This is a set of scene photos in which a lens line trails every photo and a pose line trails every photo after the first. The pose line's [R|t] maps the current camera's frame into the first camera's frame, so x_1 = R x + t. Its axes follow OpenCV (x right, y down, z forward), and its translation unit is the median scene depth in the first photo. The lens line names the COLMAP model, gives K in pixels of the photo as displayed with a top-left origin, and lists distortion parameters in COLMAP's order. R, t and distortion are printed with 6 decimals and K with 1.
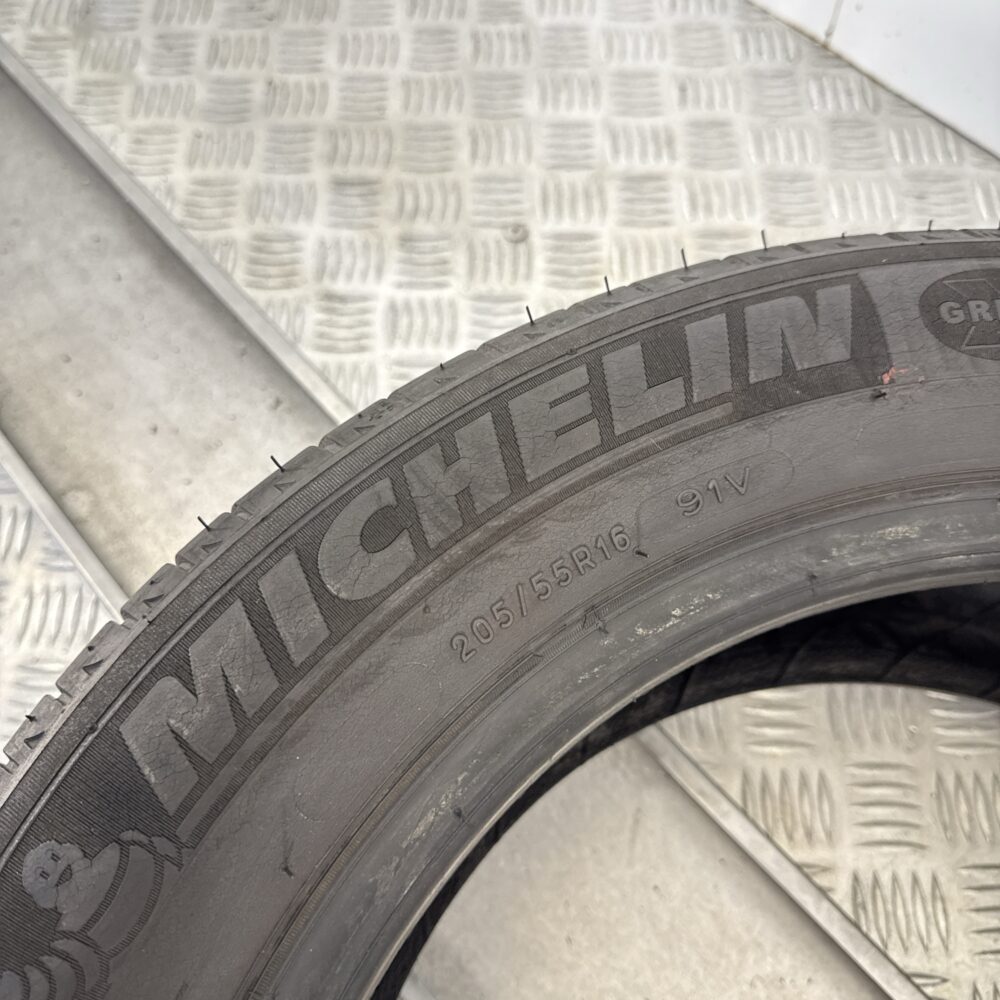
lens RADIAL K [[905.7, 0, 500.0], [0, 905.7, 500.0], [0, 0, 1]] dist [0.104591, -0.258073]
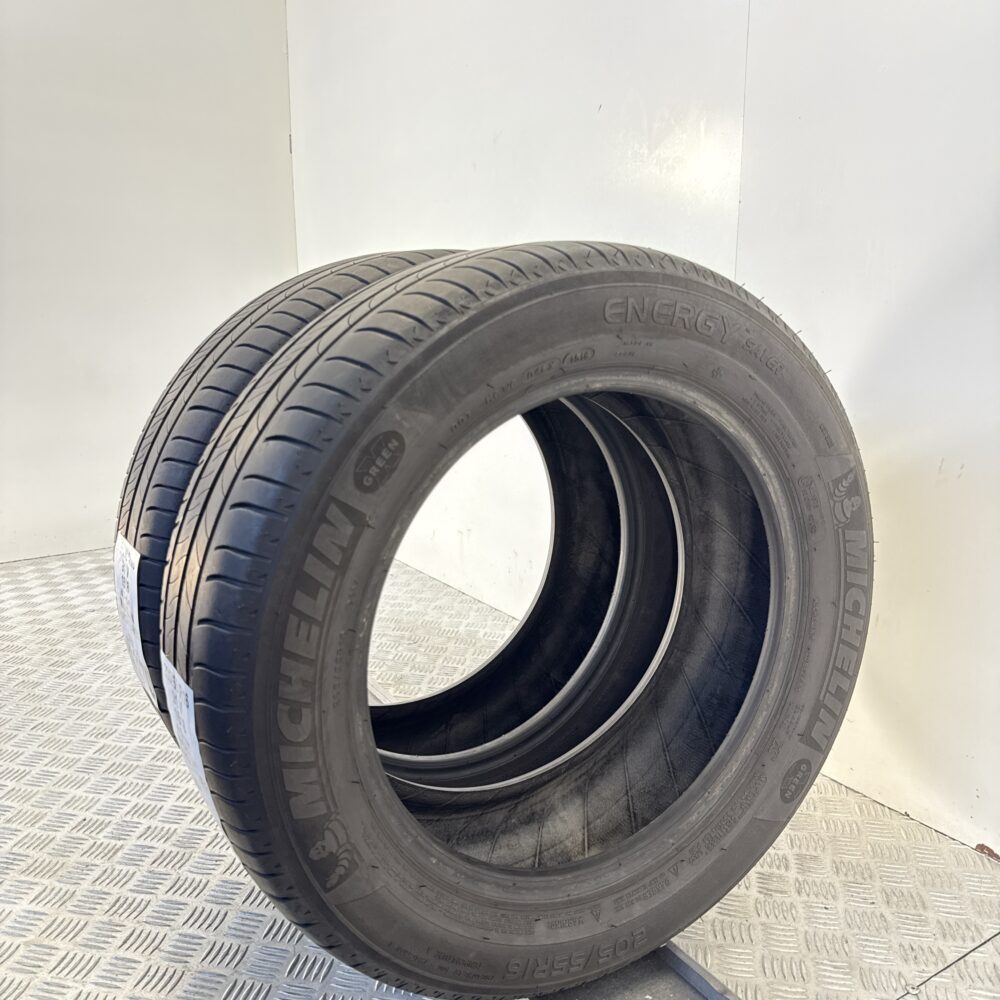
lens RADIAL K [[898.8, 0, 499.2], [0, 898.8, 505.8], [0, 0, 1]] dist [0.179444, -0.453871]
pose [[0.575349, -0.797635, 0.180975, 0.210697], [0.409449, 0.472428, 0.780489, -1.996402], [-0.708043, -0.374954, 0.598402, -0.762324]]
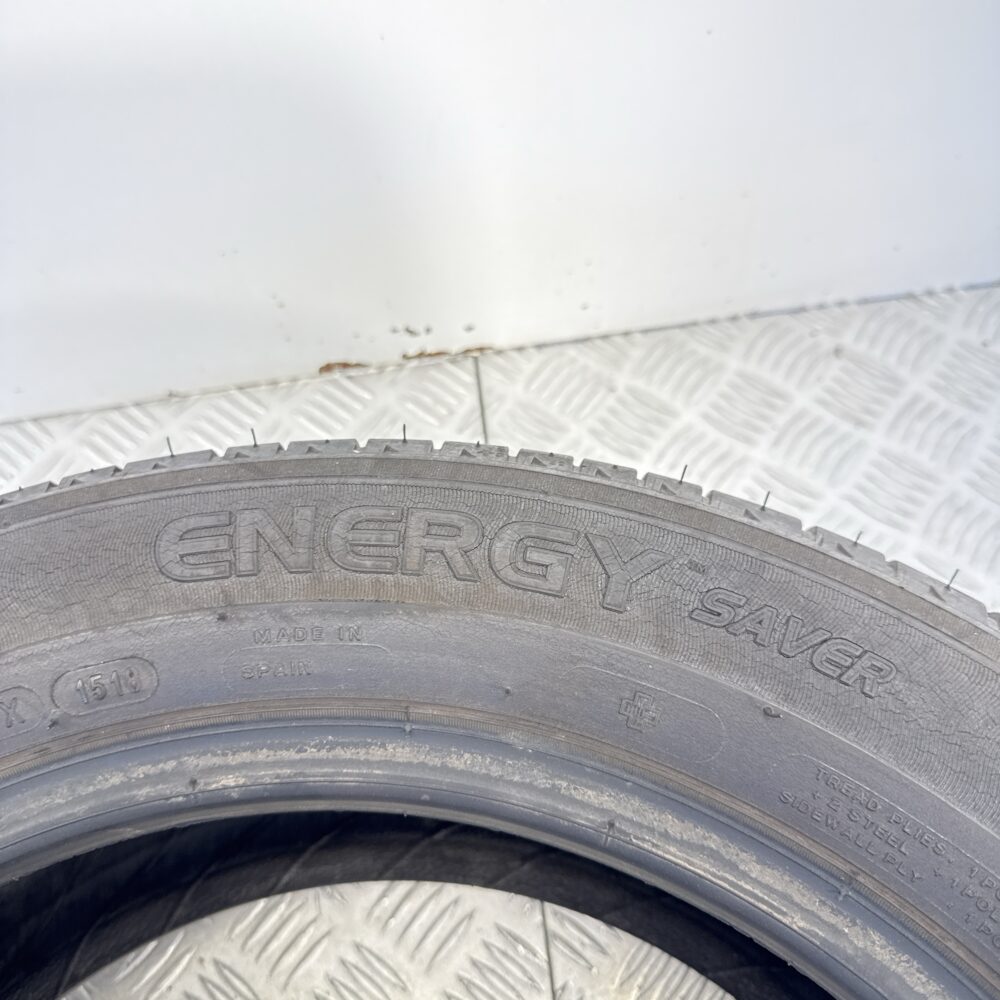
lens RADIAL K [[905.7, 0, 500.0], [0, 905.7, 500.0], [0, 0, 1]] dist [0.104591, -0.258073]
pose [[0.619501, -0.699945, 0.355380, 1.304792], [0.734770, 0.676374, 0.051307, 0.248109], [-0.276282, 0.229338, 0.933313, -0.168879]]
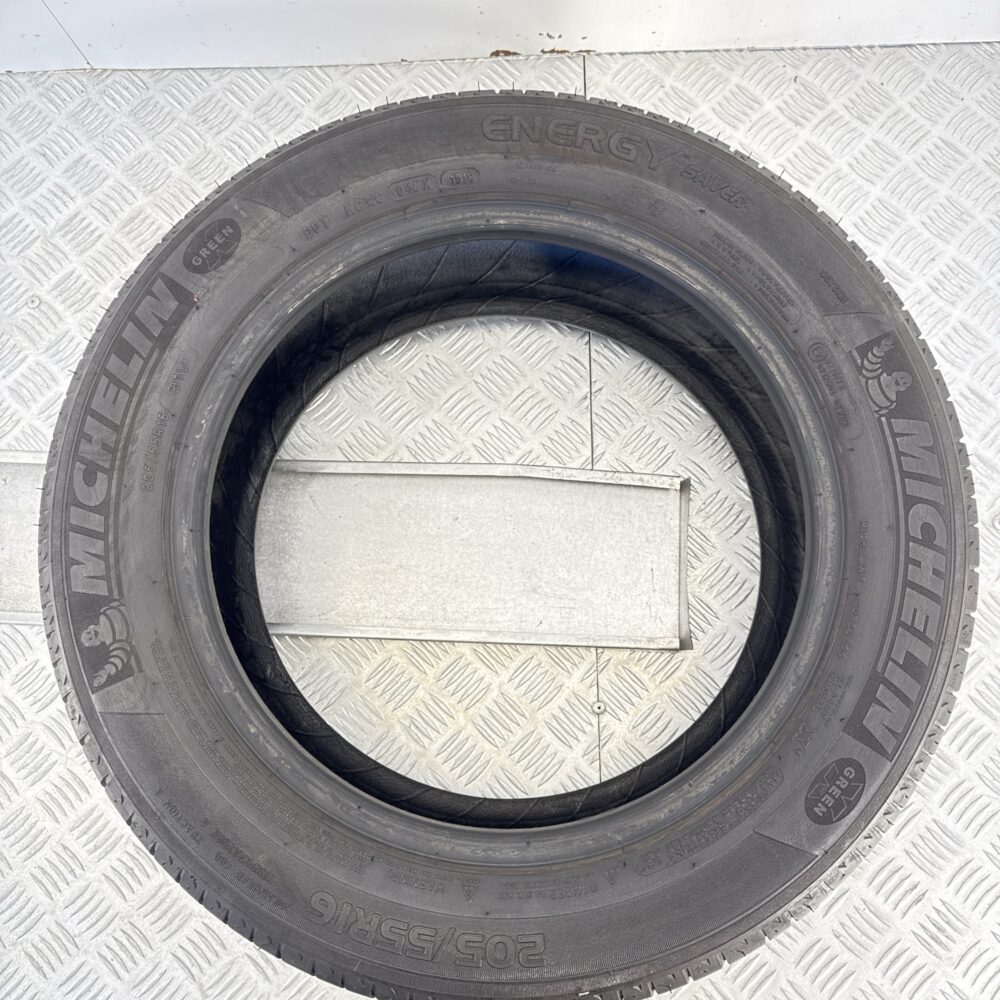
lens RADIAL K [[905.7, 0, 500.0], [0, 905.7, 500.0], [0, 0, 1]] dist [0.104591, -0.258073]
pose [[0.698494, -0.701995, 0.138956, 0.271683], [0.658129, 0.706409, 0.260487, 0.162653], [-0.281020, -0.090497, 0.955426, -1.793724]]
